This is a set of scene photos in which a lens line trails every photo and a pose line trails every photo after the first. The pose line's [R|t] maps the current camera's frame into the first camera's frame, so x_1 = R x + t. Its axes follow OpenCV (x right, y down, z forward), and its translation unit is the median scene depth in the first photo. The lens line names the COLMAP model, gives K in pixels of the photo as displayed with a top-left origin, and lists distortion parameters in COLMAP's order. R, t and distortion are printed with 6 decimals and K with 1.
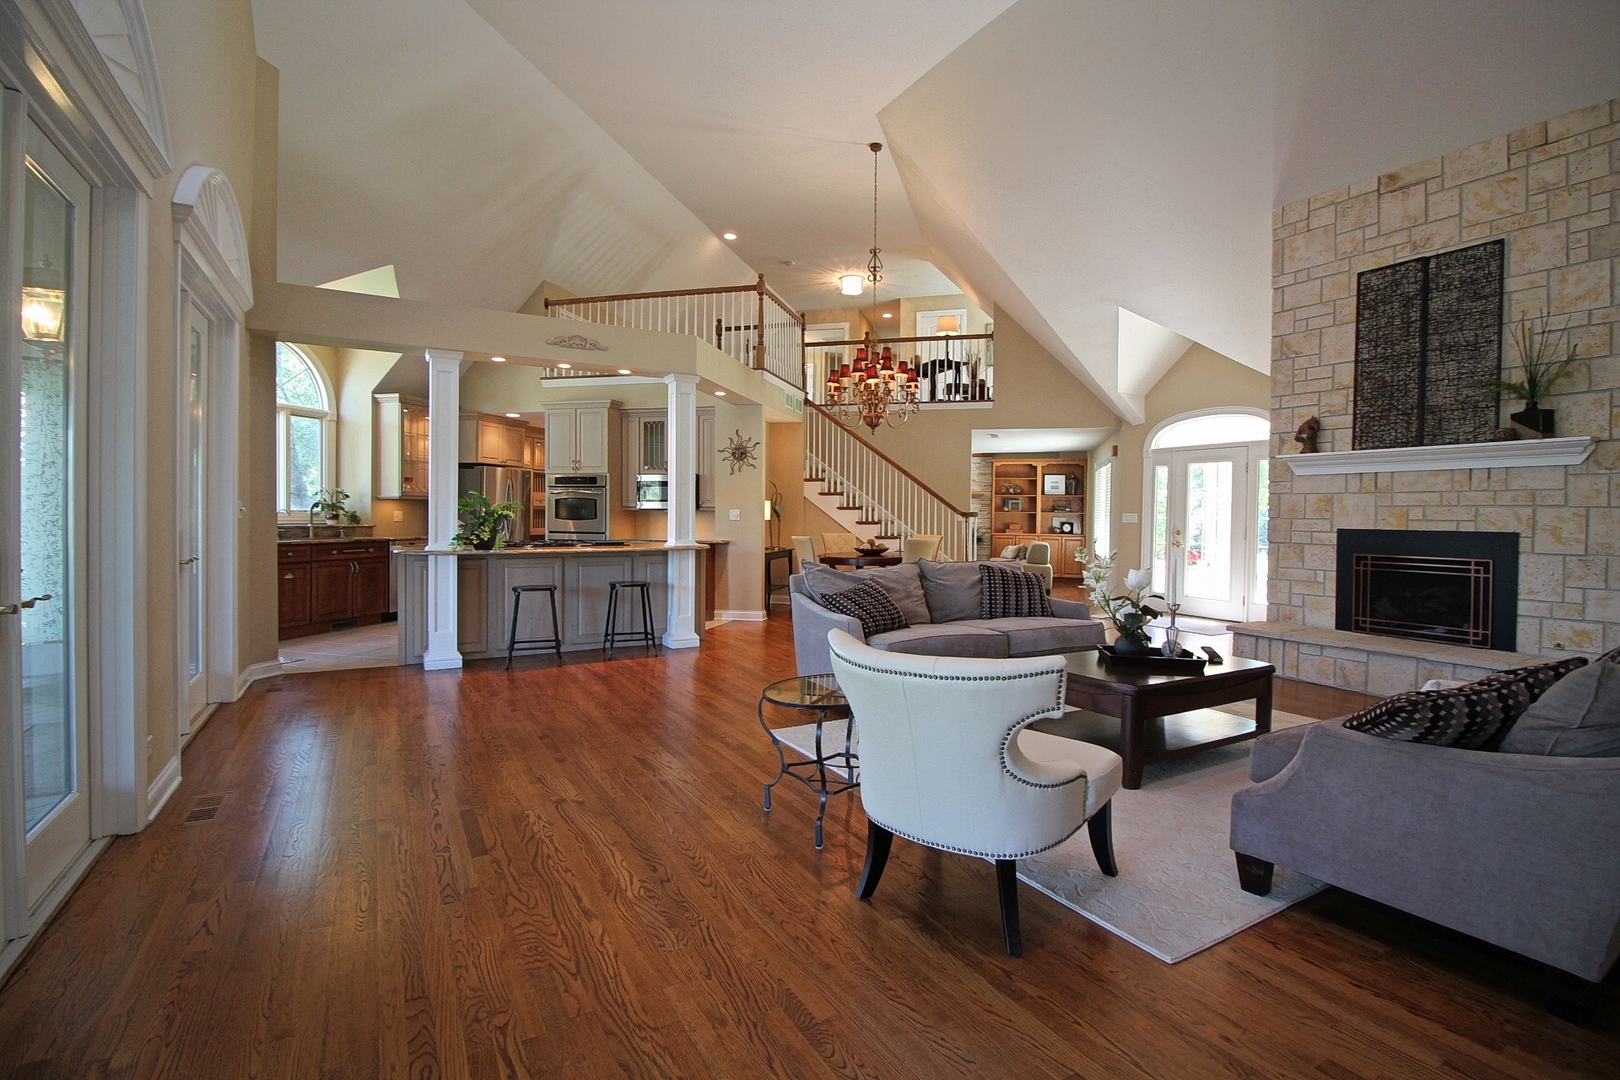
lens RADIAL K [[759.0, 0, 813.3], [0, 759.0, 537.0], [0, 0, 1]] dist [-0.011484, -0.005590]
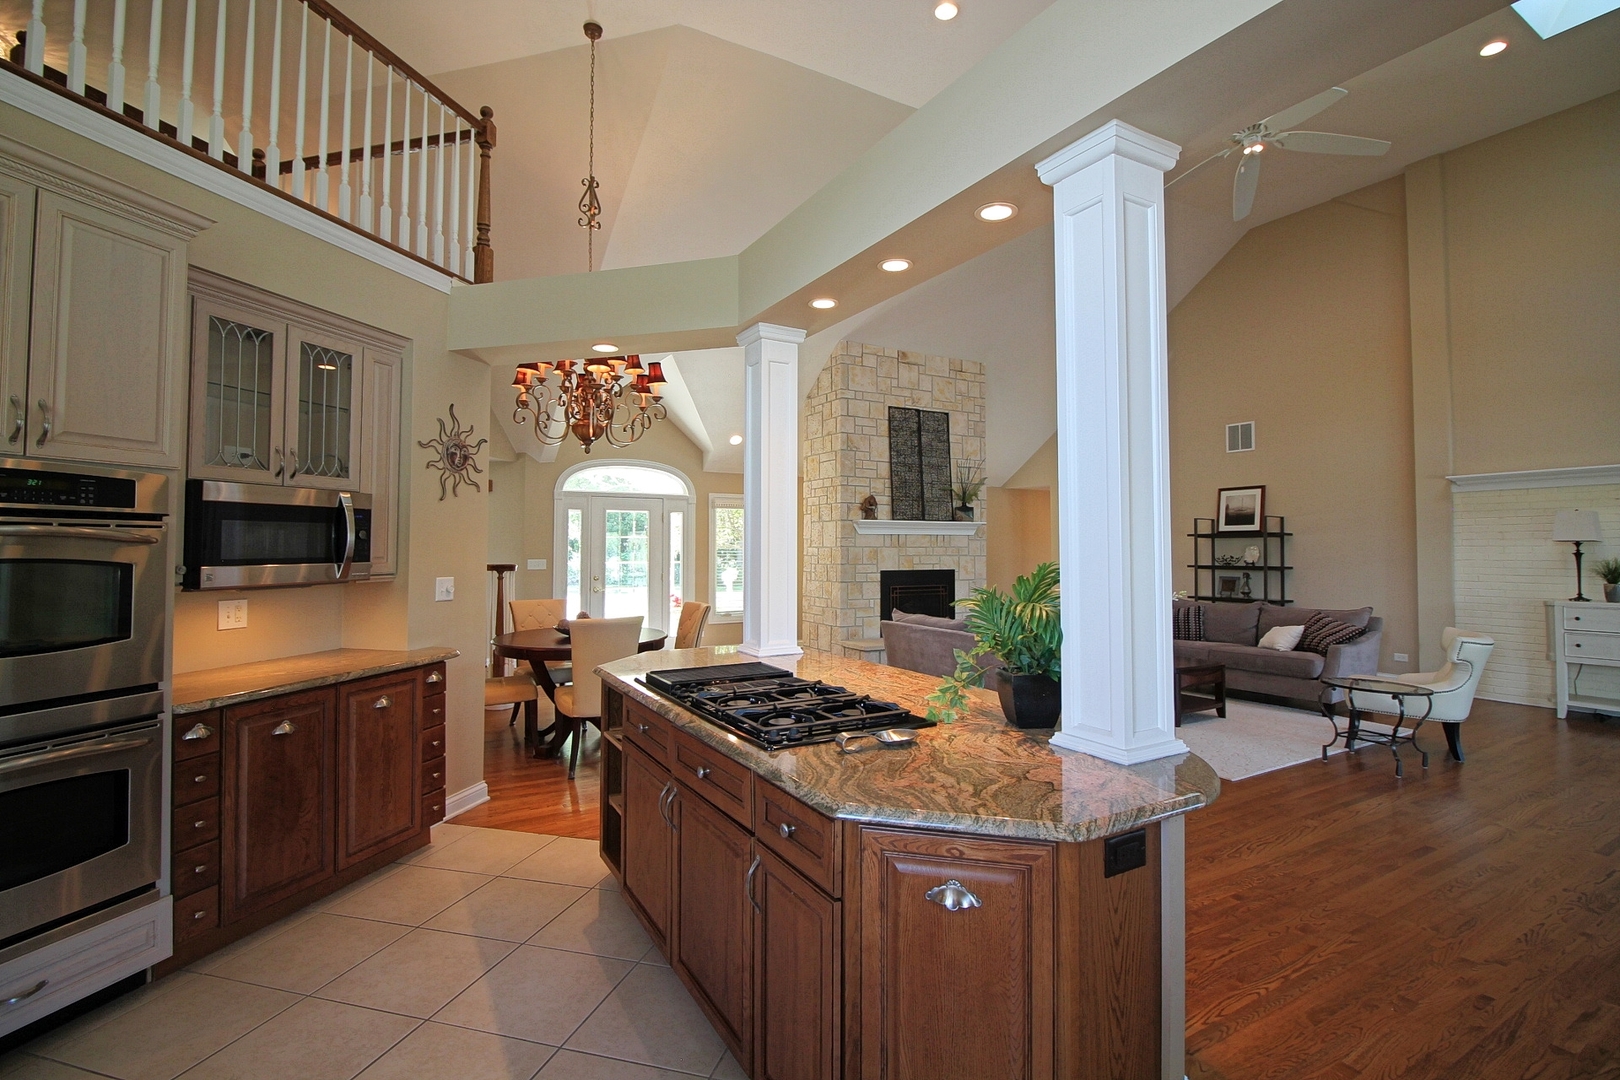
lens RADIAL K [[759.0, 0, 821.3], [0, 759.0, 528.0], [0, 0, 1]] dist [-0.011484, -0.005590]
pose [[-0.013912, 0.015496, 0.999783, -0.827706], [0.029394, 0.999454, -0.015081, -0.077151], [-0.999471, 0.029178, -0.014360, 1.148292]]
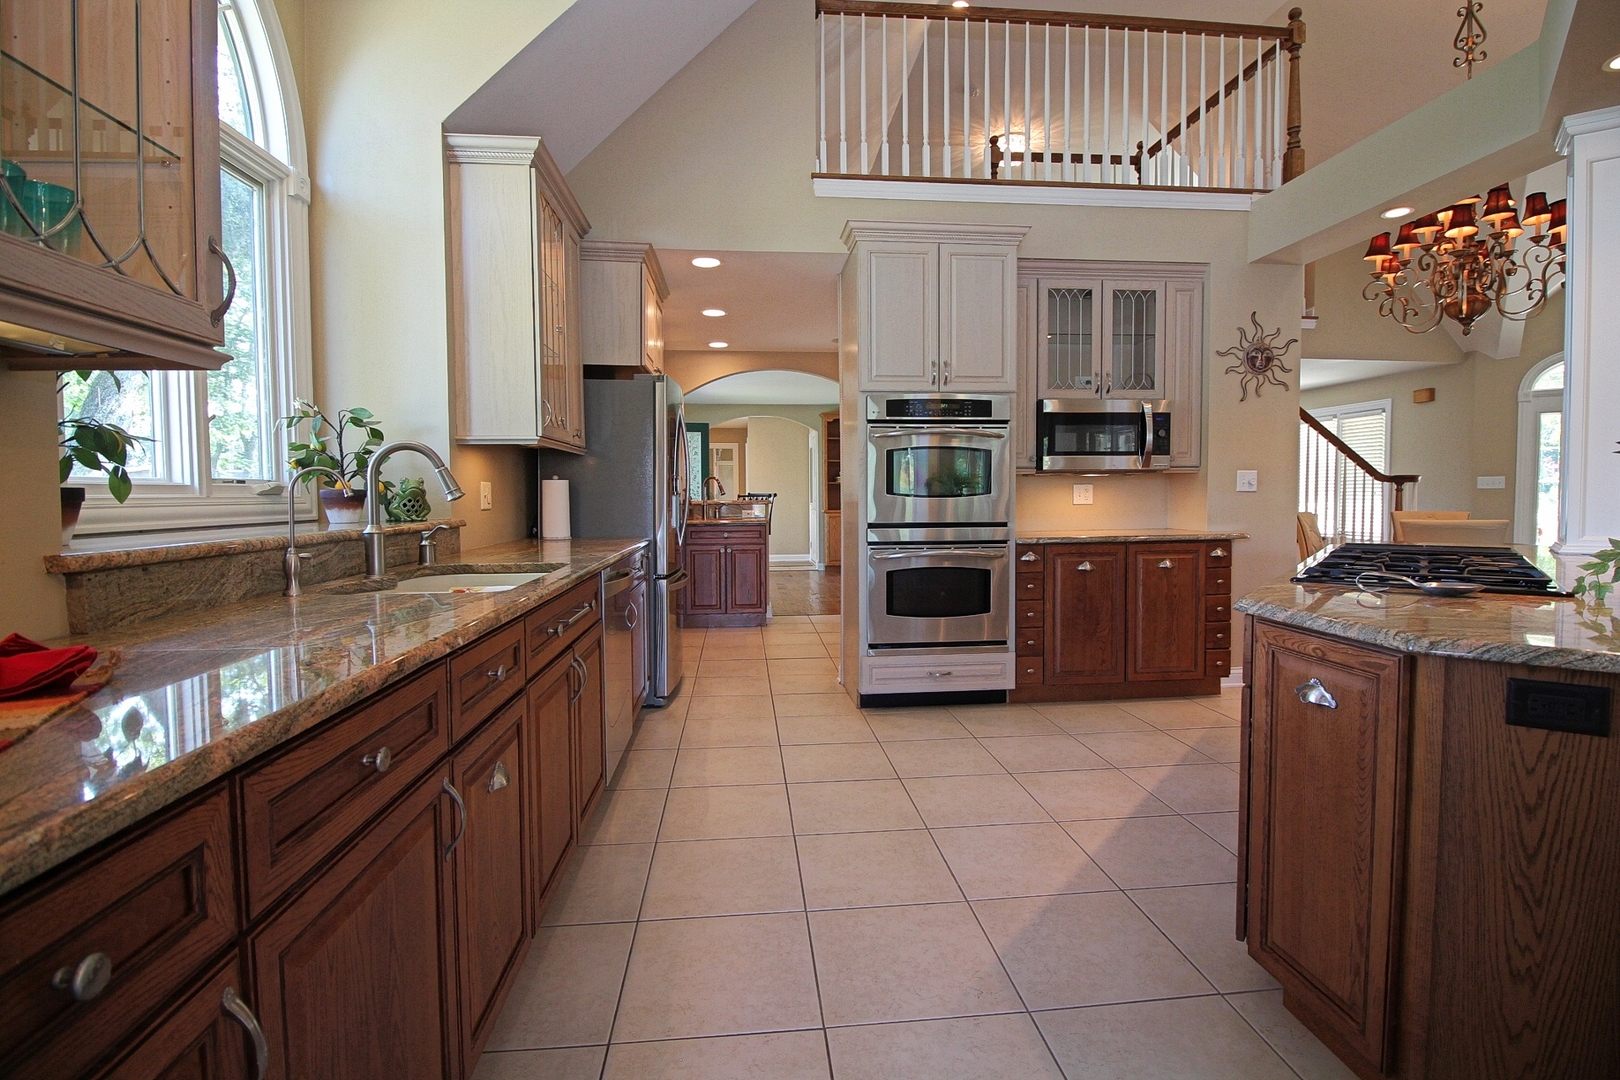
lens RADIAL K [[759.0, 0, 810.0], [0, 759.0, 532.5], [0, 0, 1]] dist [-0.011484, -0.005590]
pose [[0.933311, -0.034784, 0.357379, -0.825731], [0.026528, 0.999256, 0.027980, -0.024311], [-0.358086, -0.016633, 0.933540, 0.928331]]
